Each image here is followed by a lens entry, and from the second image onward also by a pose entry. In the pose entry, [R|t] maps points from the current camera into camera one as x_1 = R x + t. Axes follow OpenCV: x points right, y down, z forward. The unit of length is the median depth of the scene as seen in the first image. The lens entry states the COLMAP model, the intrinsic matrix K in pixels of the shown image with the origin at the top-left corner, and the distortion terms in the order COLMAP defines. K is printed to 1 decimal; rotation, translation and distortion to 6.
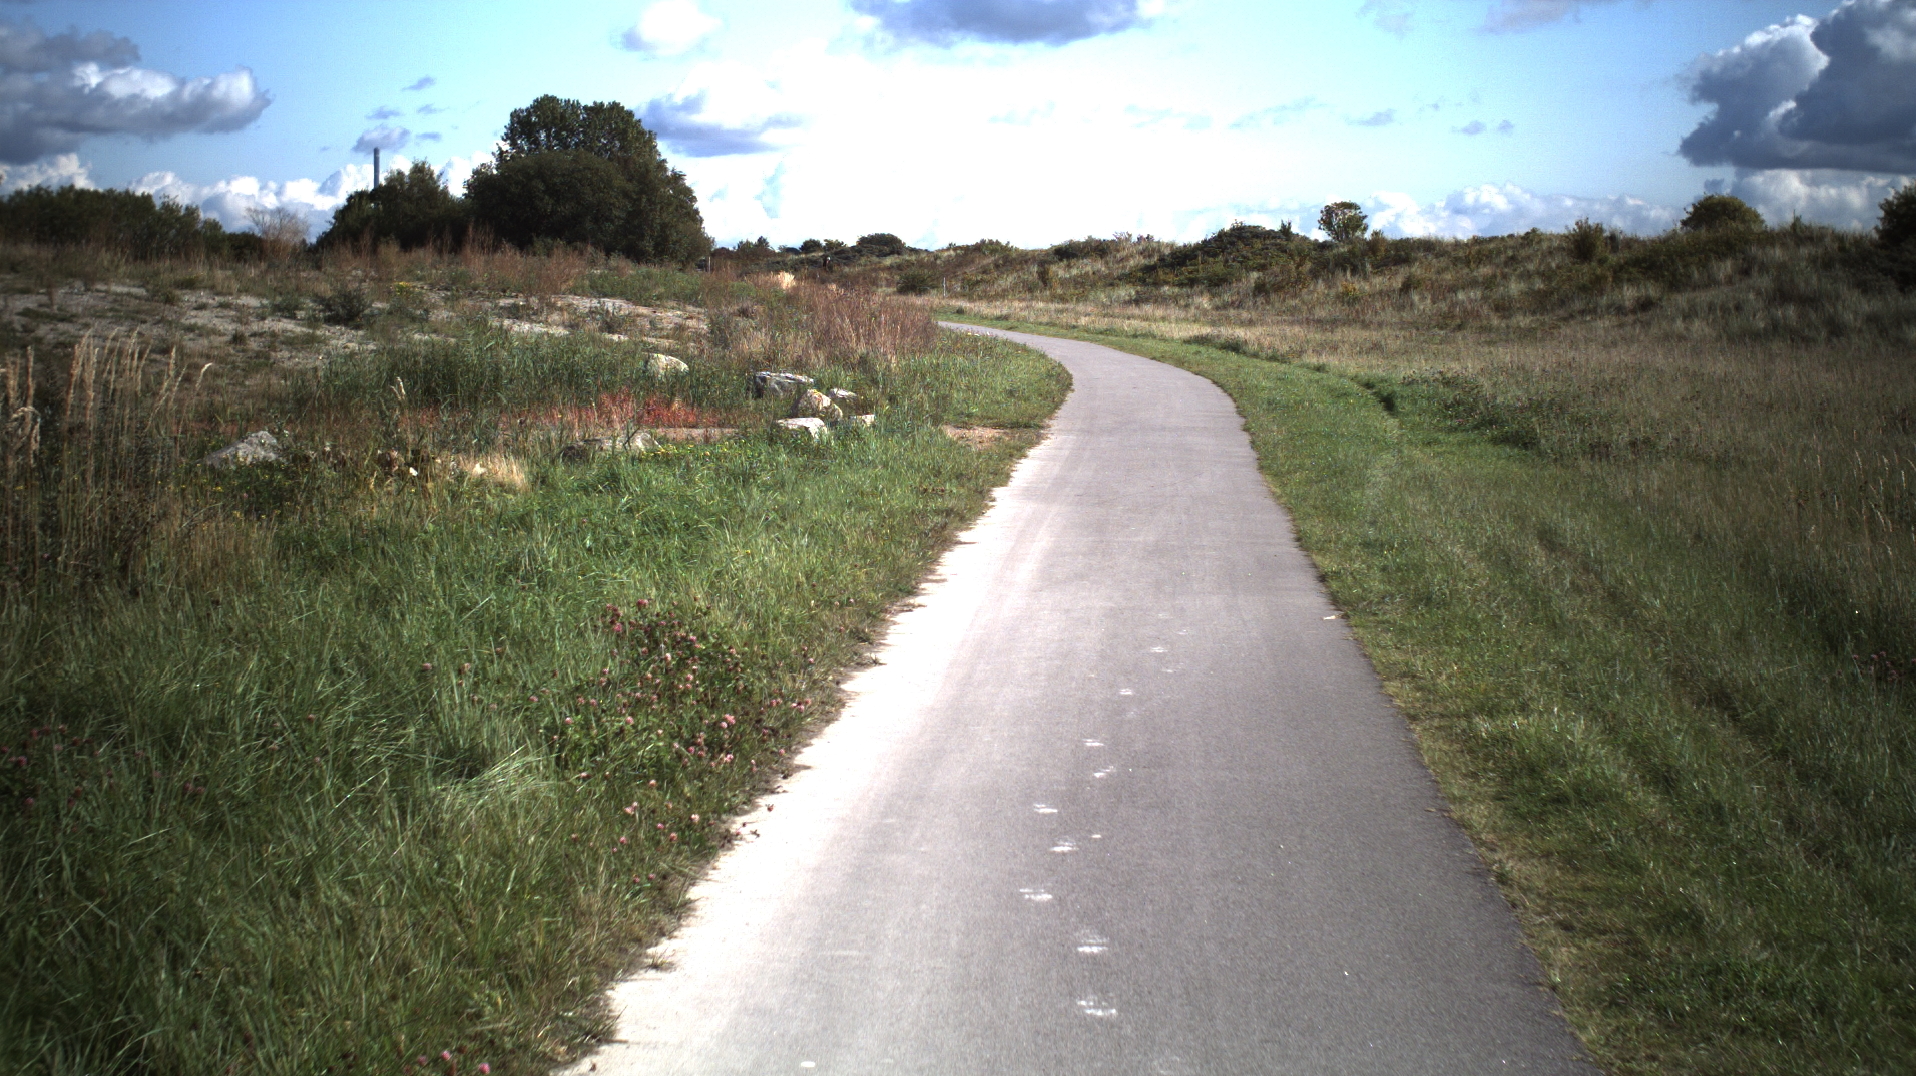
lens RADIAL K [[3412.1, 0, 958.0], [0, 3412.1, 538.0], [0, 0, 1]] dist [-0.302534, 0.408439]
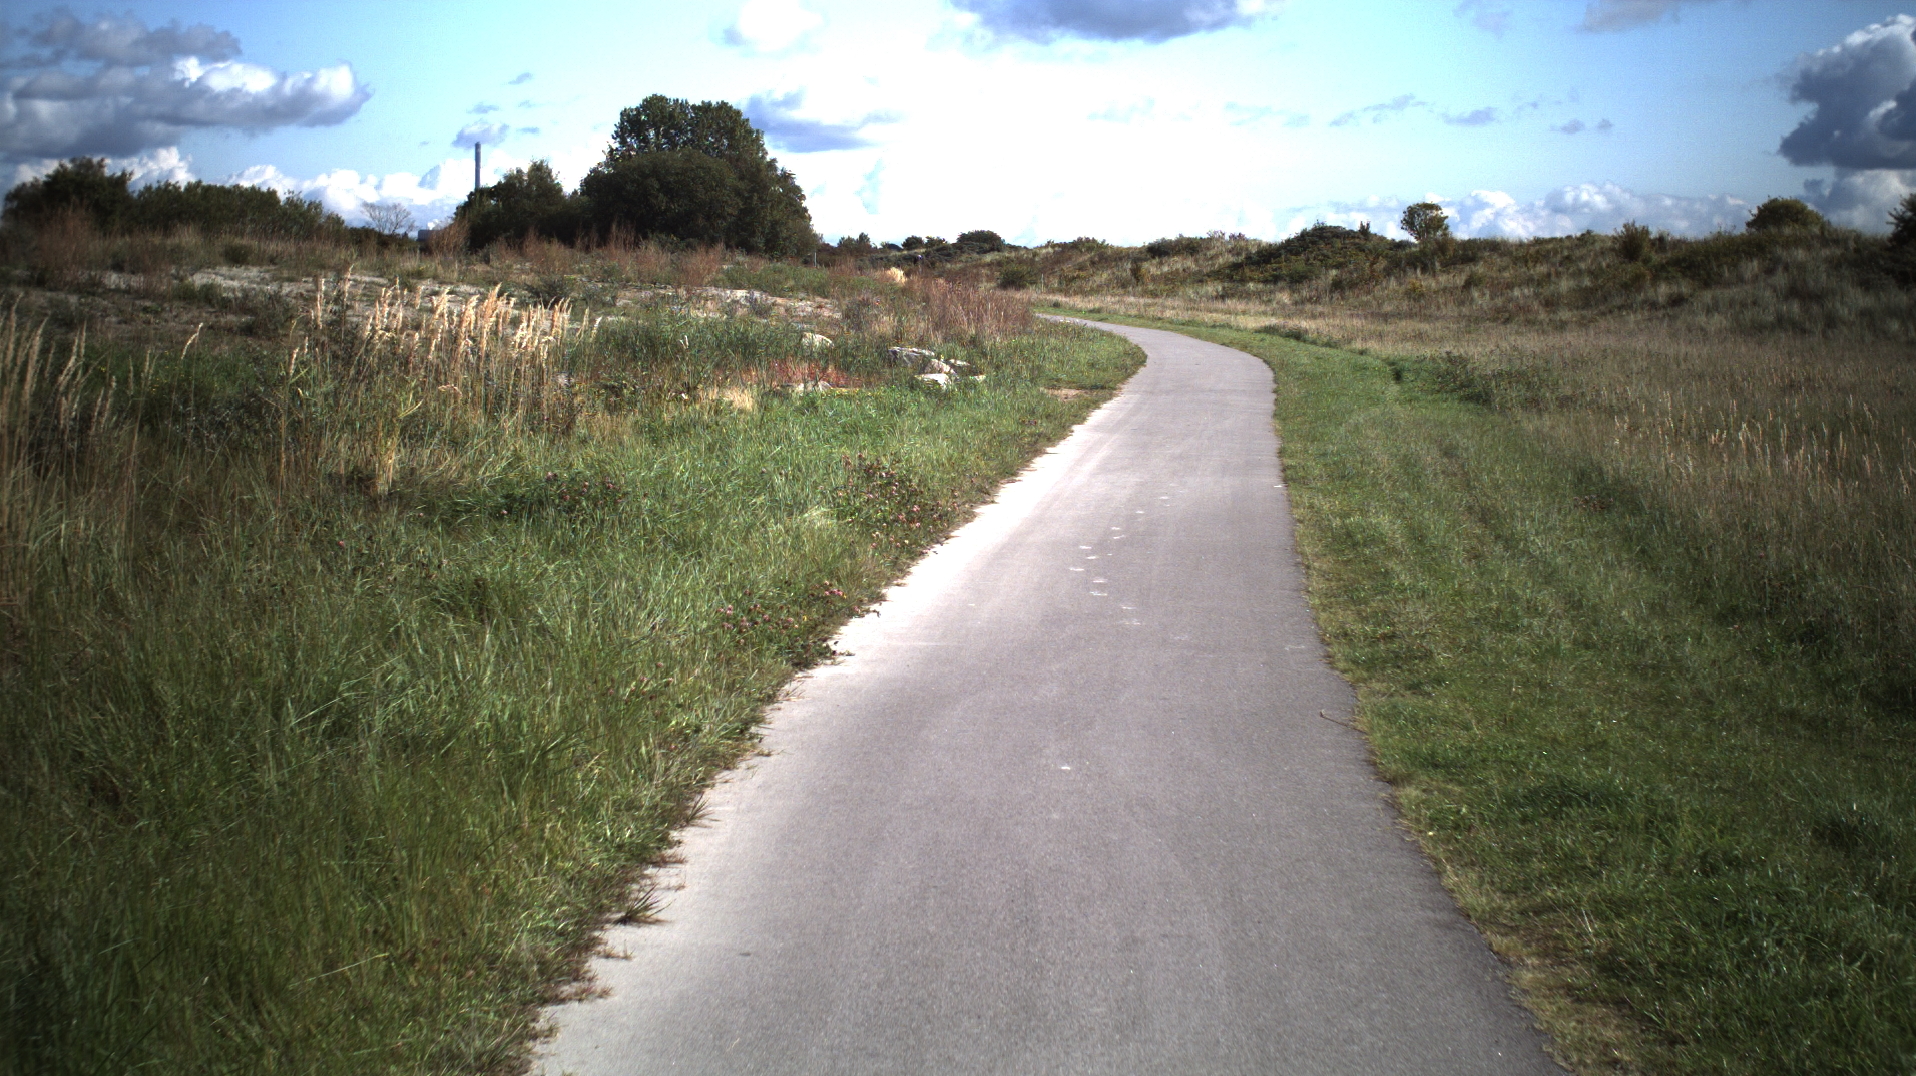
lens RADIAL K [[3412.1, 0, 958.0], [0, 3412.1, 538.0], [0, 0, 1]] dist [-0.302534, 0.408439]
pose [[0.999575, 0.005432, -0.028627, 0.000616], [-0.005403, 0.999985, 0.001103, 0.005003], [0.028633, -0.000948, 0.999590, -0.063237]]
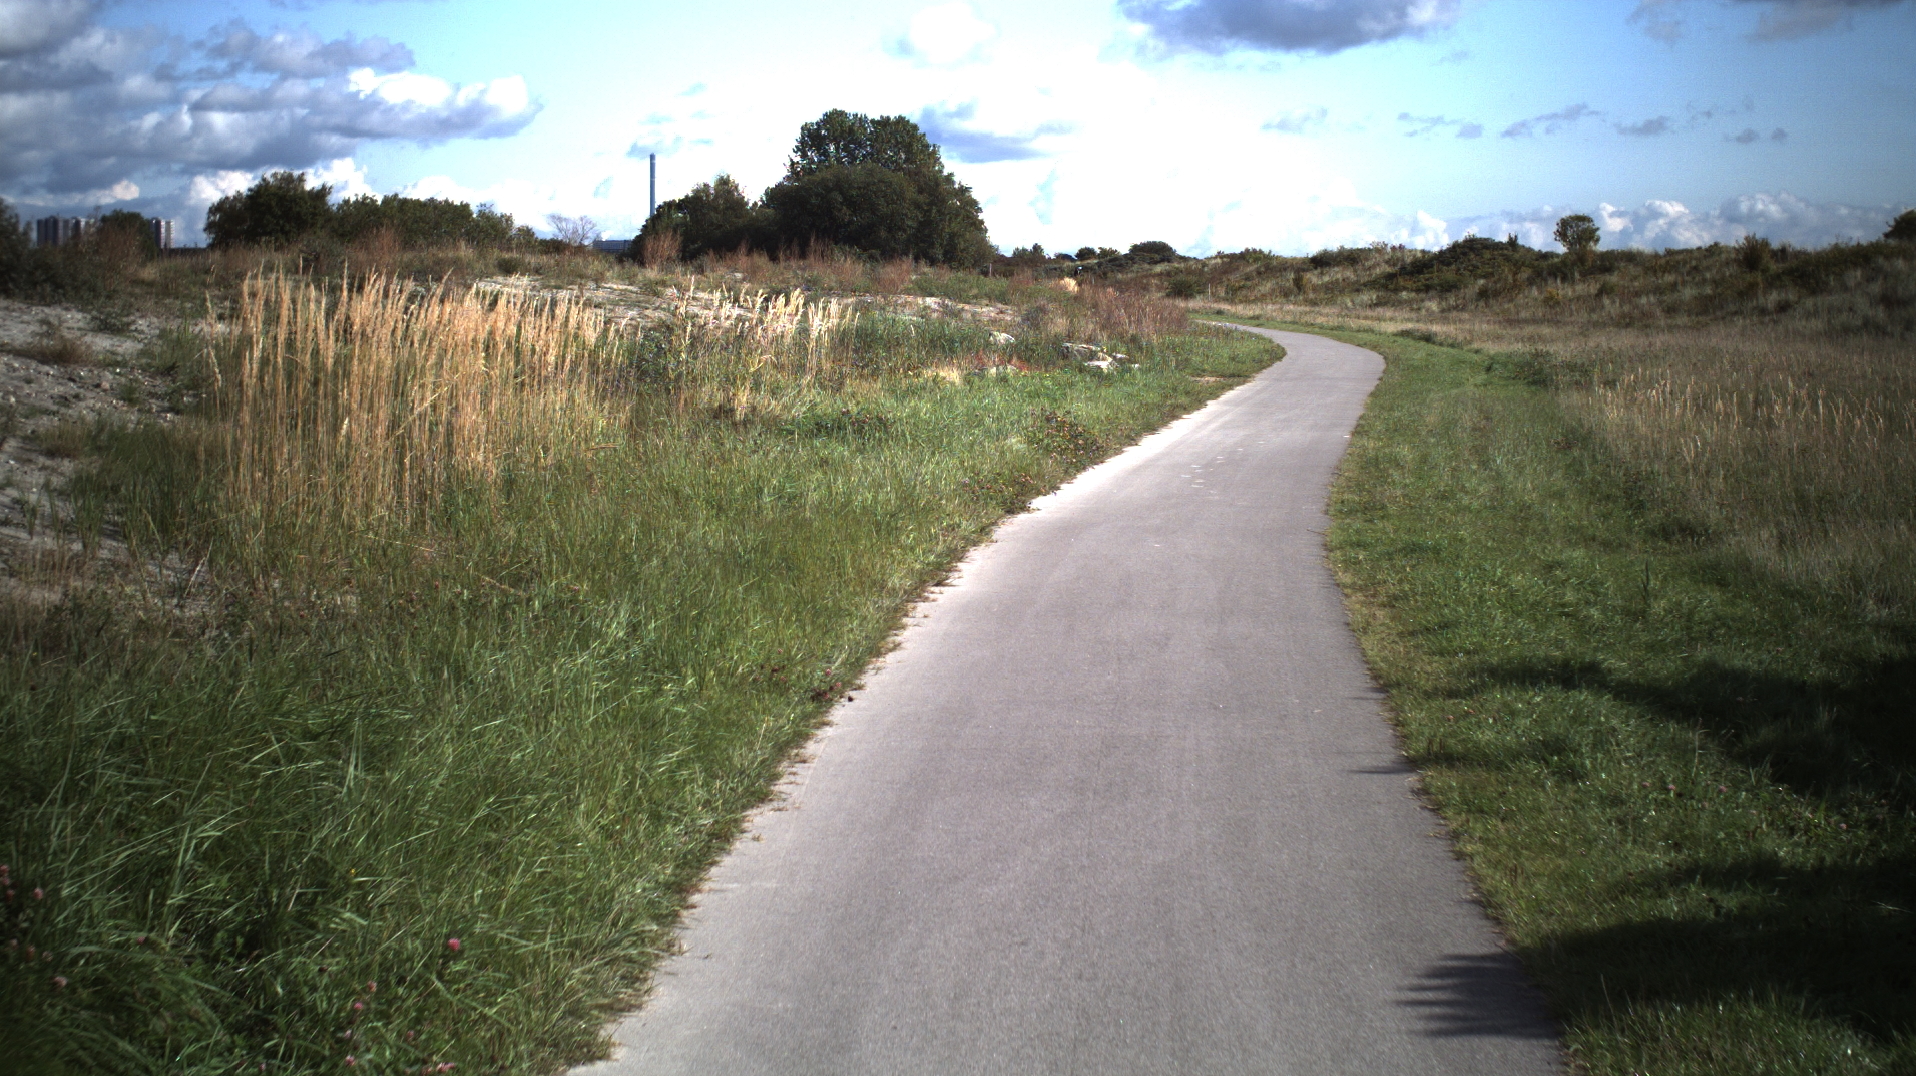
lens RADIAL K [[3412.1, 0, 958.0], [0, 3412.1, 538.0], [0, 0, 1]] dist [-0.302534, 0.408439]
pose [[0.996798, 0.006366, -0.079701, 0.003778], [-0.006517, 0.999977, -0.001629, 0.010021], [0.079689, 0.002144, 0.996817, -0.126392]]
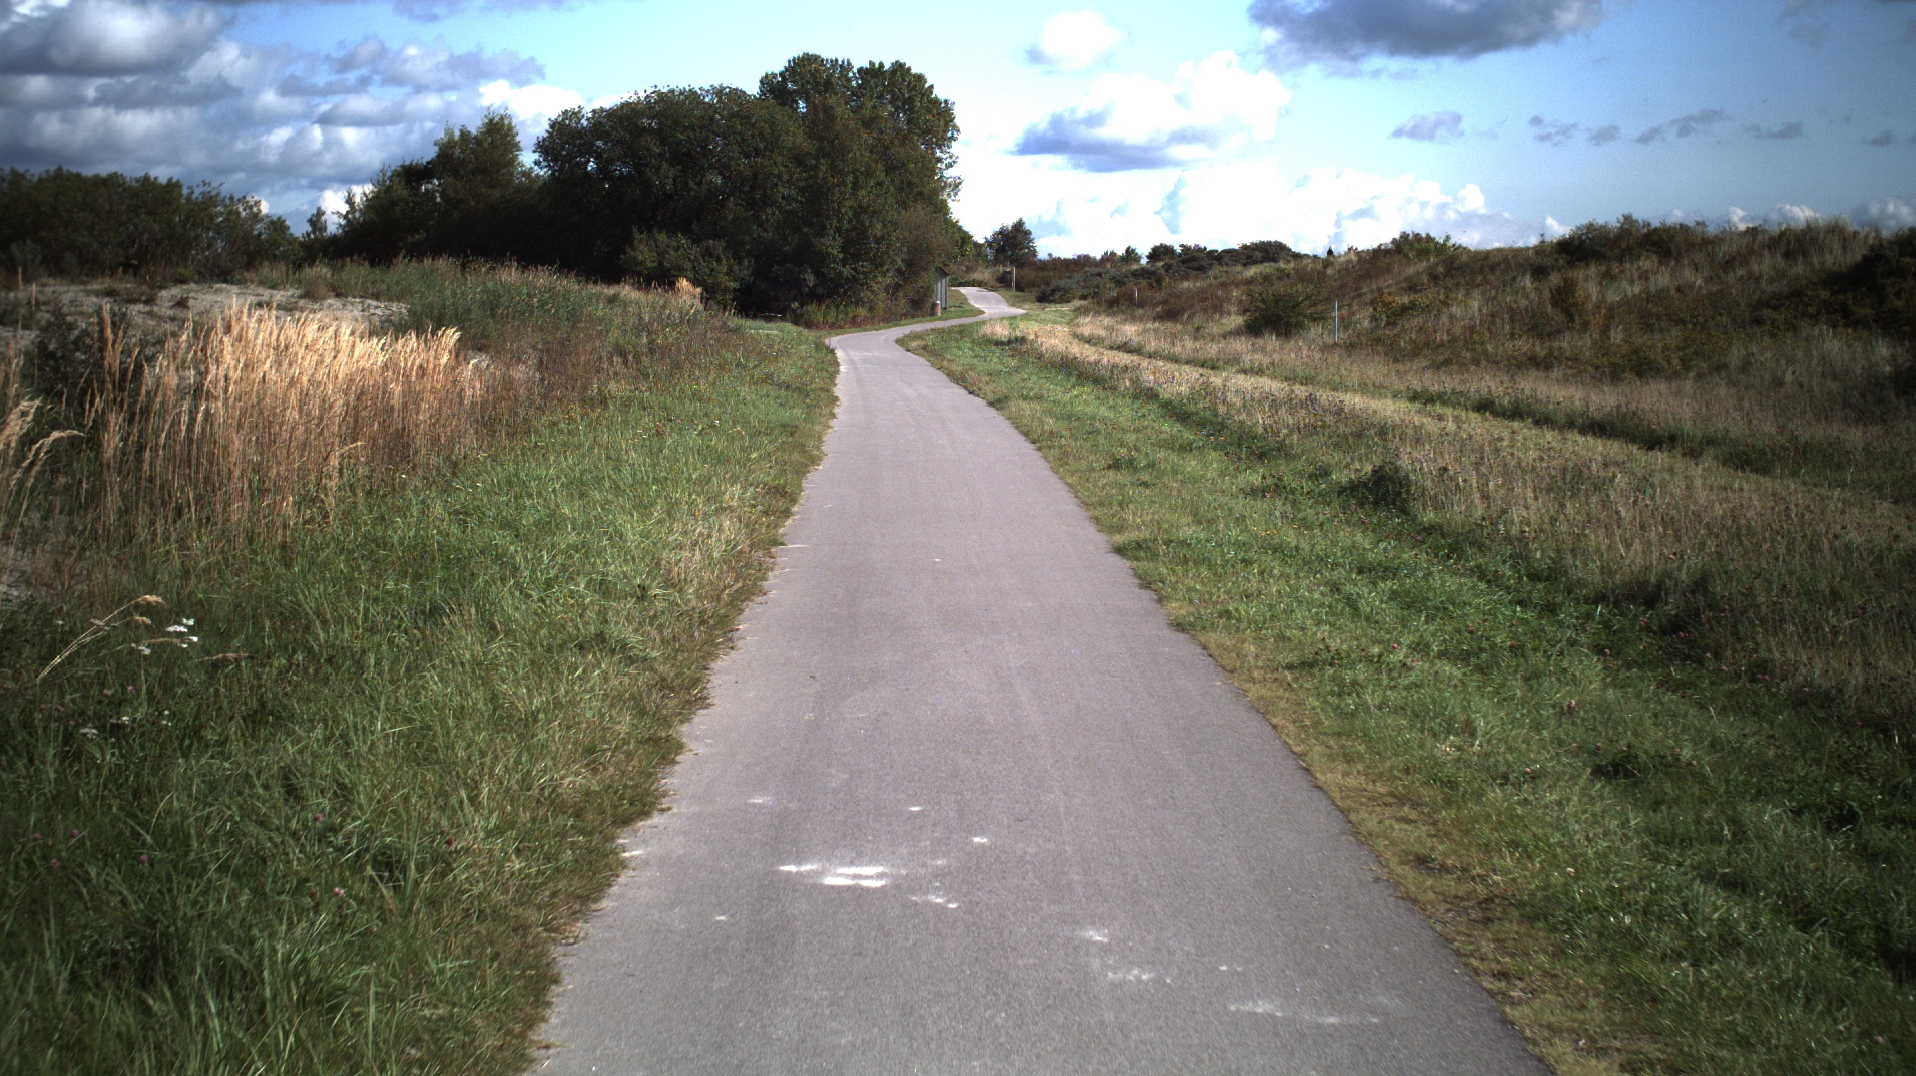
lens RADIAL K [[3412.1, 0, 958.0], [0, 3412.1, 538.0], [0, 0, 1]] dist [-0.302534, 0.408439]
pose [[0.993066, 0.001728, -0.117544, -0.000753], [-0.002266, 0.999988, -0.004440, -0.049696], [0.117535, 0.004675, 0.993058, 0.632259]]
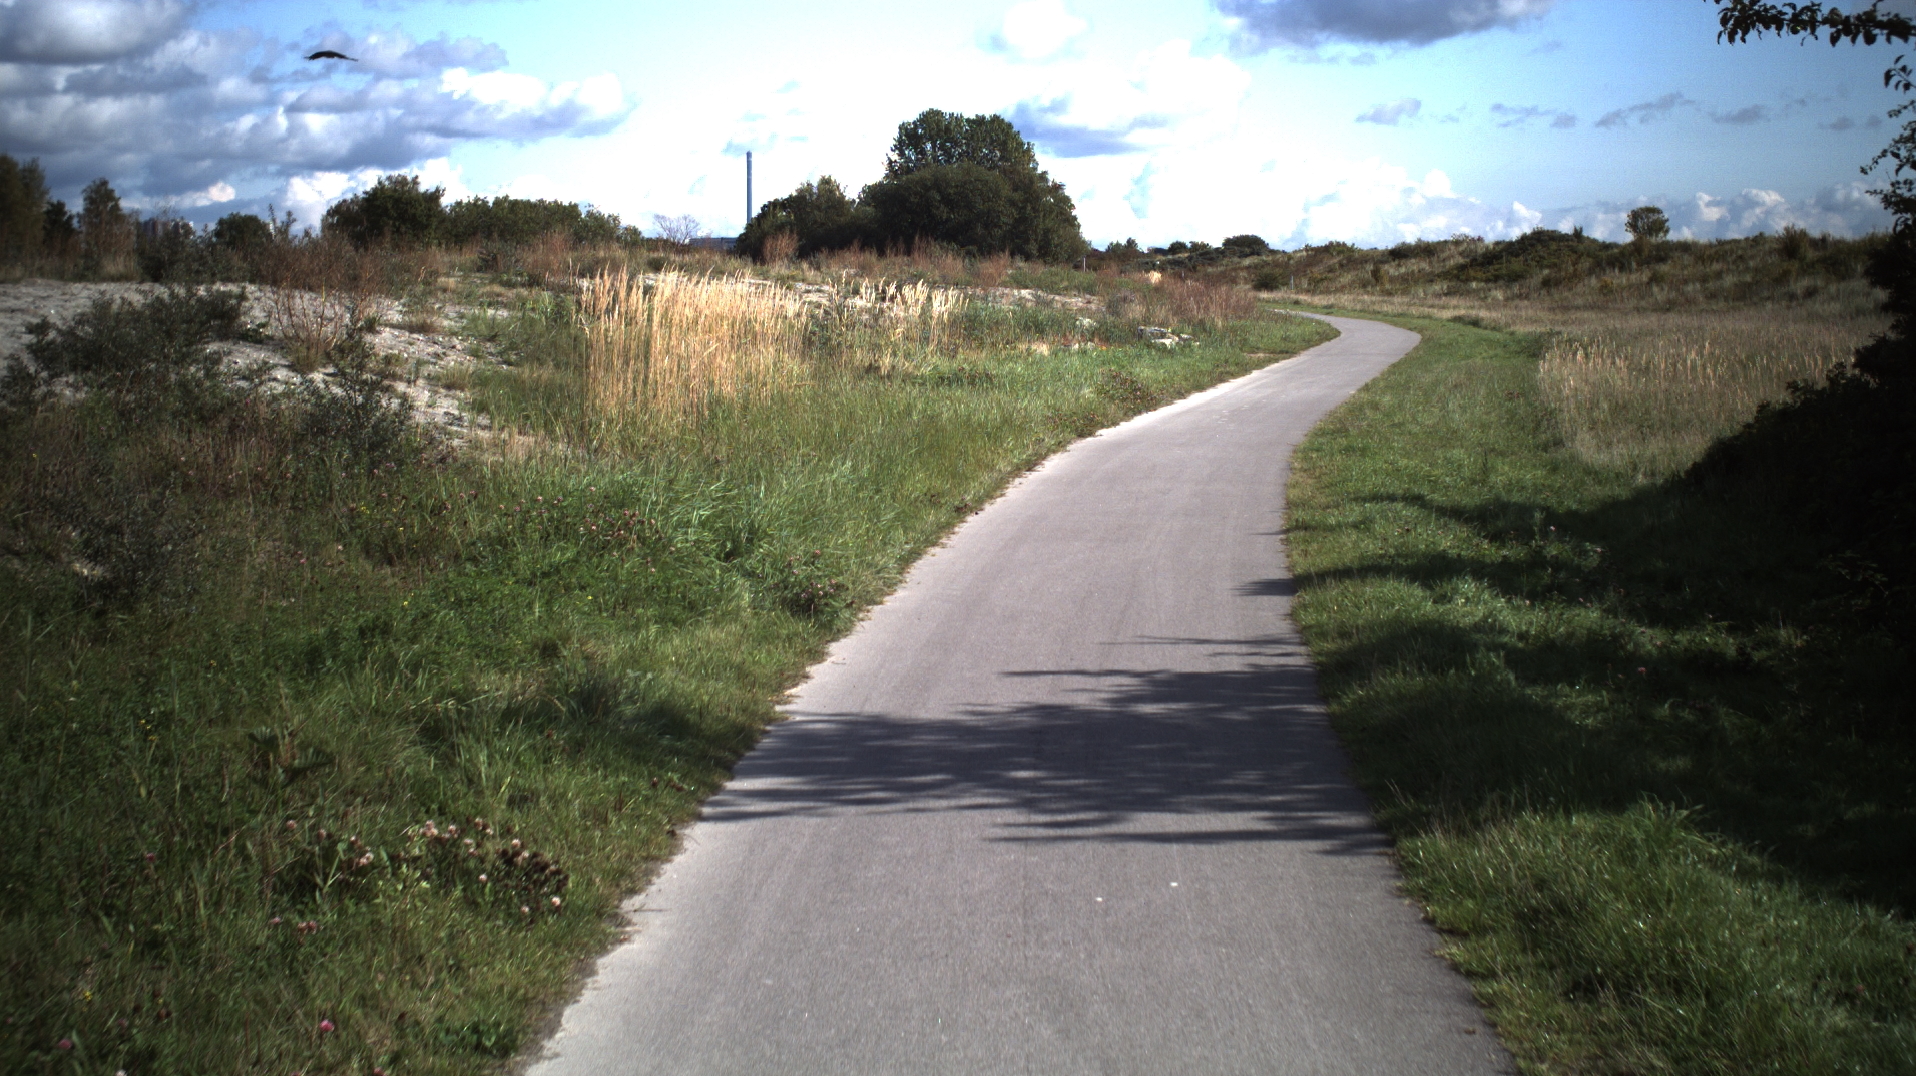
lens RADIAL K [[3412.1, 0, 958.0], [0, 3412.1, 538.0], [0, 0, 1]] dist [-0.302534, 0.408439]
pose [[0.994123, -0.000670, -0.108251, 0.009573], [0.000659, 1.000000, -0.000135, 0.015141], [0.108251, 0.000063, 0.994124, -0.189393]]
